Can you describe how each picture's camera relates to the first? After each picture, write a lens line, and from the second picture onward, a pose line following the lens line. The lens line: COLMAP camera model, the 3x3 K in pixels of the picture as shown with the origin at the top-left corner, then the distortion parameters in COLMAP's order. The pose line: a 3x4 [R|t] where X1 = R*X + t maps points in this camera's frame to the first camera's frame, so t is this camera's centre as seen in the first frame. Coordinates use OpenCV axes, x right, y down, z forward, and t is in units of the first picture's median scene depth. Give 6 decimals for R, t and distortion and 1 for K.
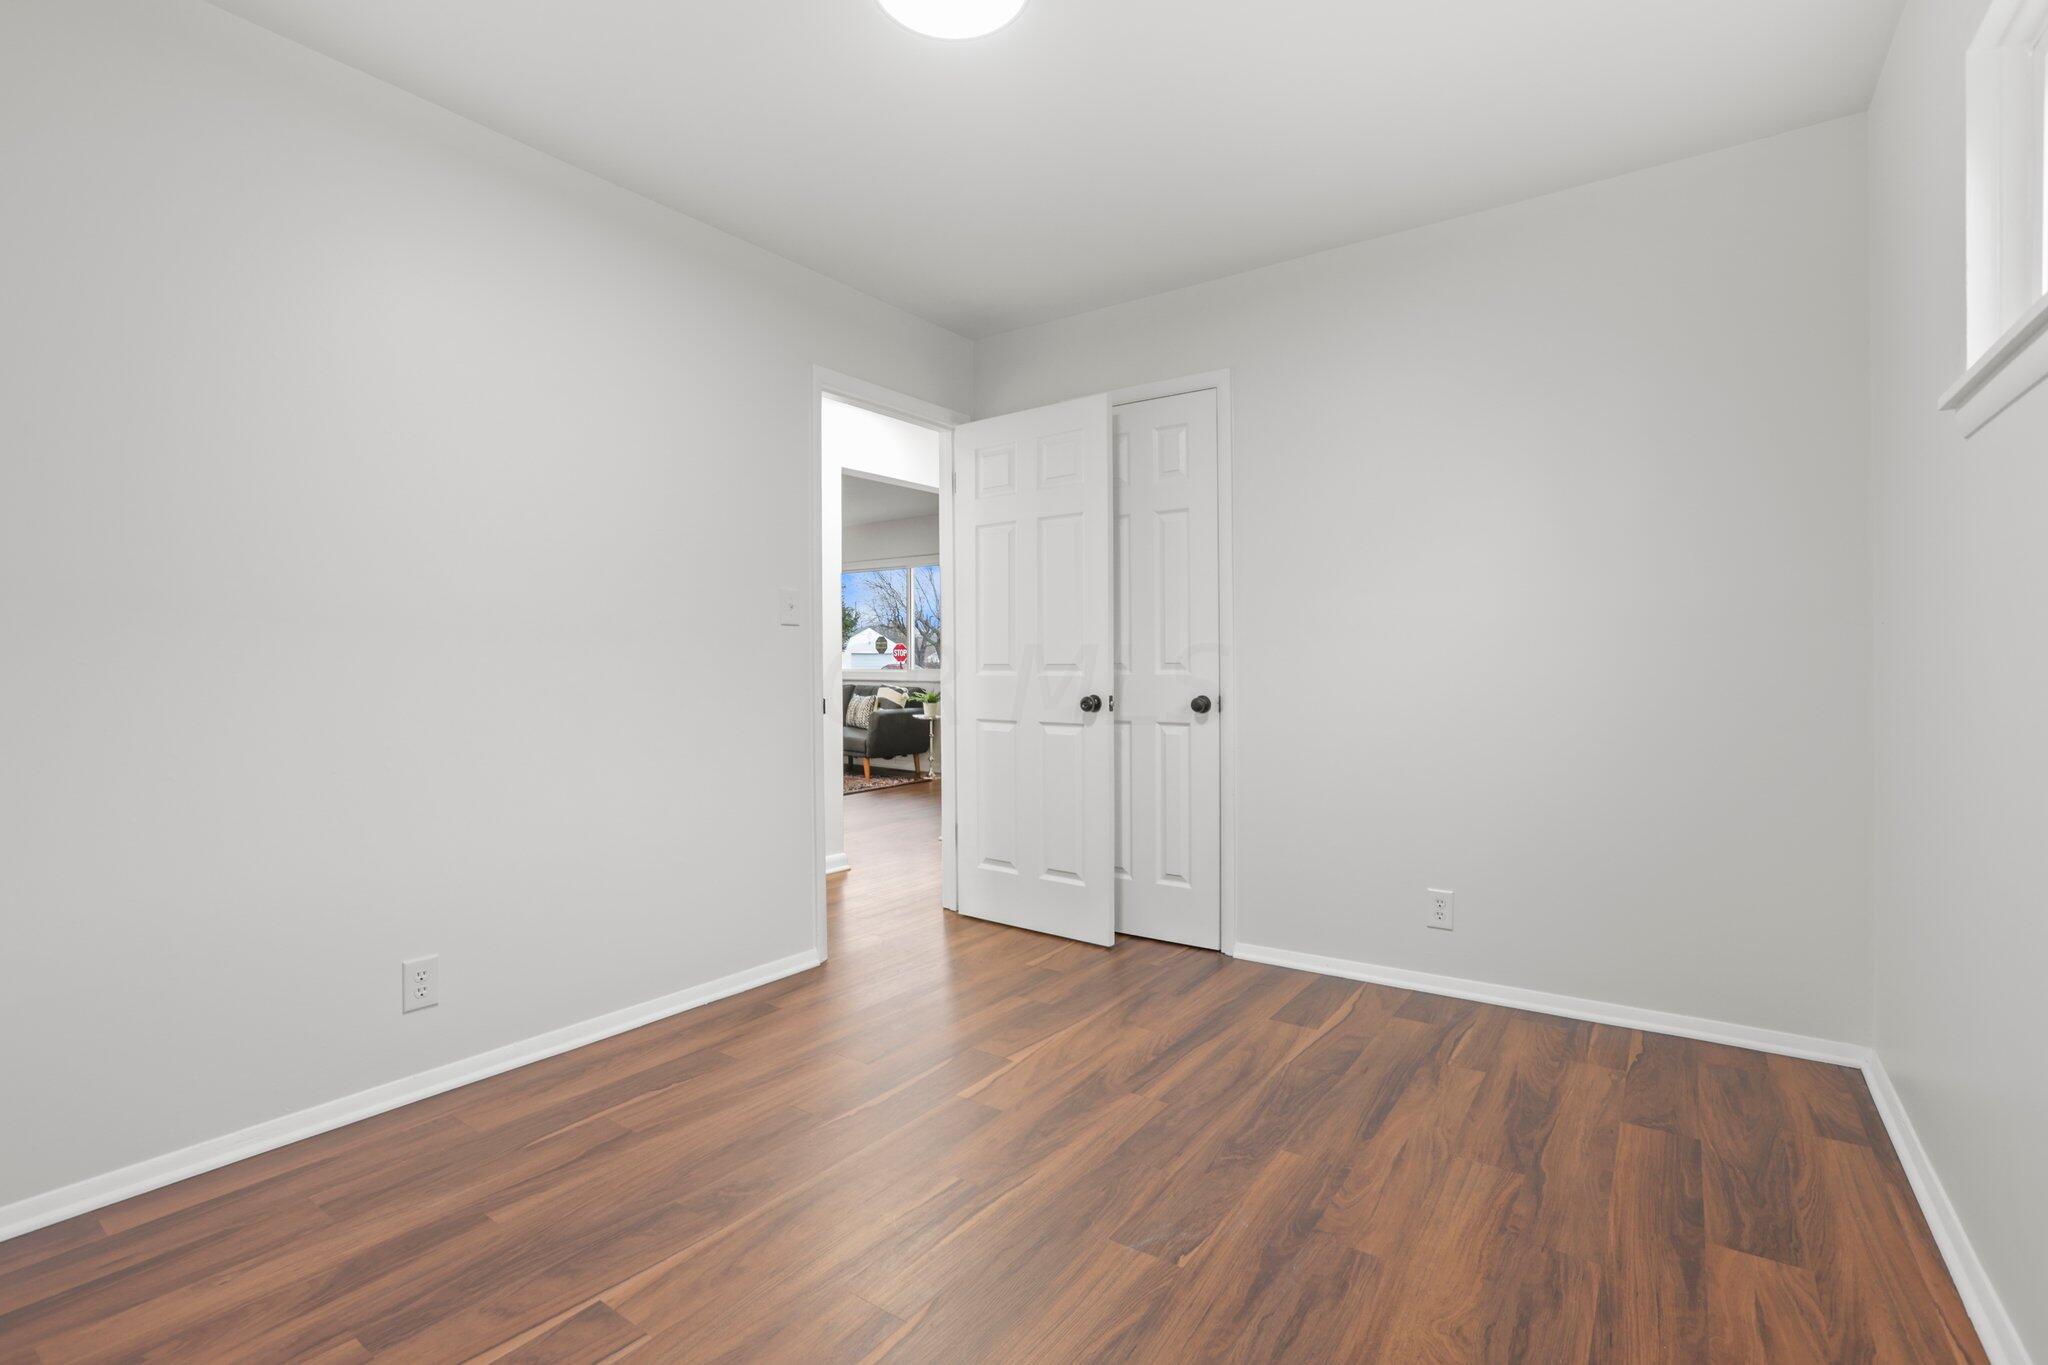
lens RADIAL K [[917.4, 0, 1014.8], [0, 917.4, 671.9], [0, 0, 1]] dist [-0.043493, 0.012296]
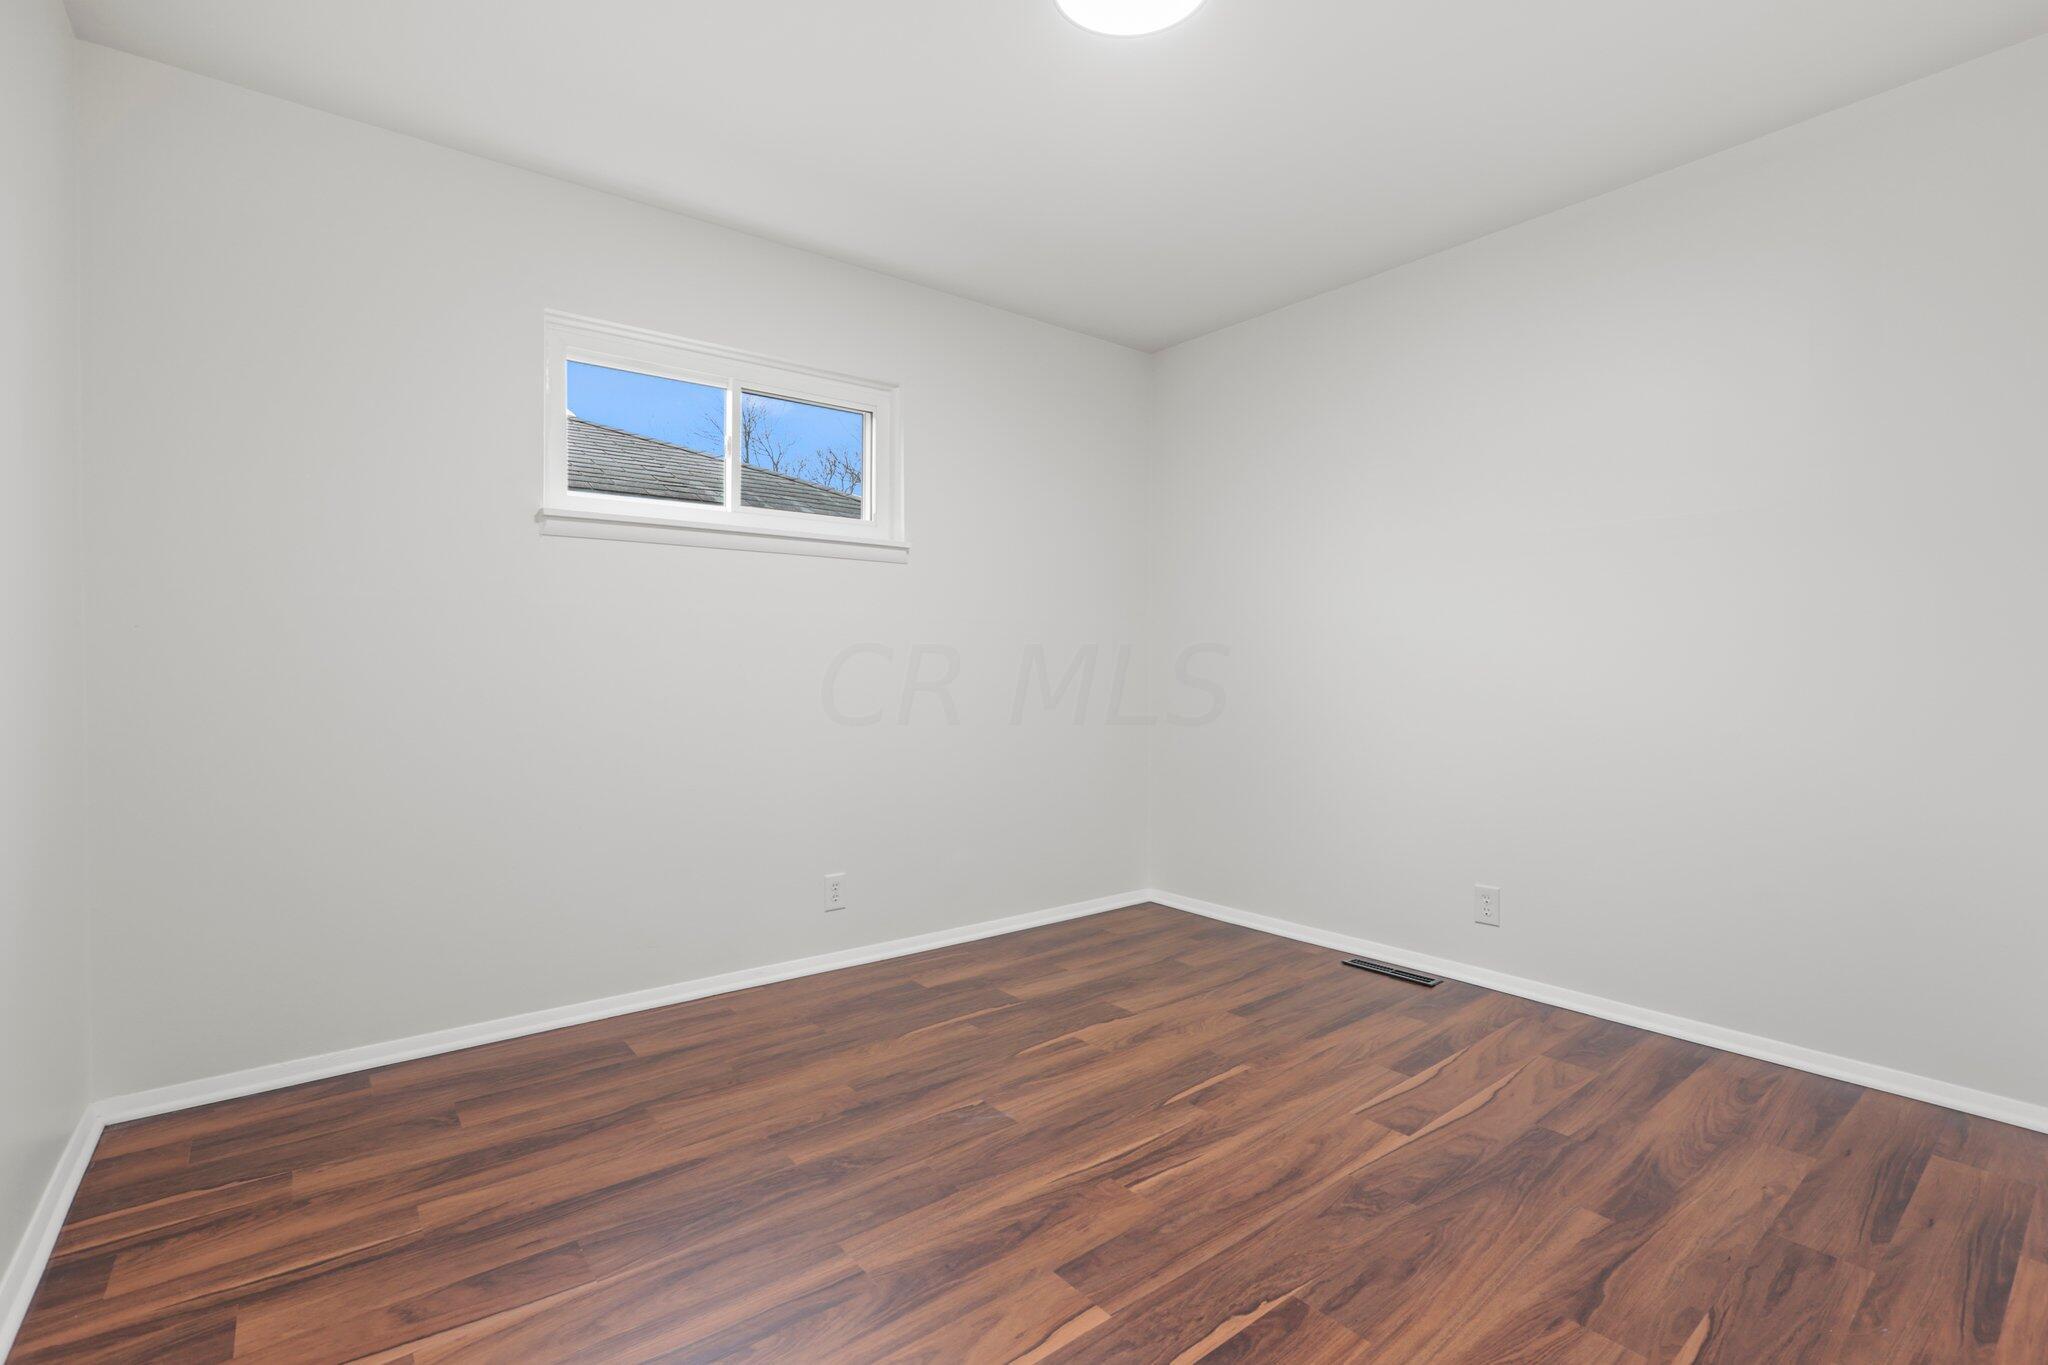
lens RADIAL K [[917.4, 0, 1014.8], [0, 917.4, 671.9], [0, 0, 1]] dist [-0.043493, 0.012296]
pose [[-0.962262, 0.004555, 0.272085, -0.208258], [0.007354, 0.999930, 0.009267, -0.011861], [-0.272024, 0.010918, -0.962229, 1.939394]]
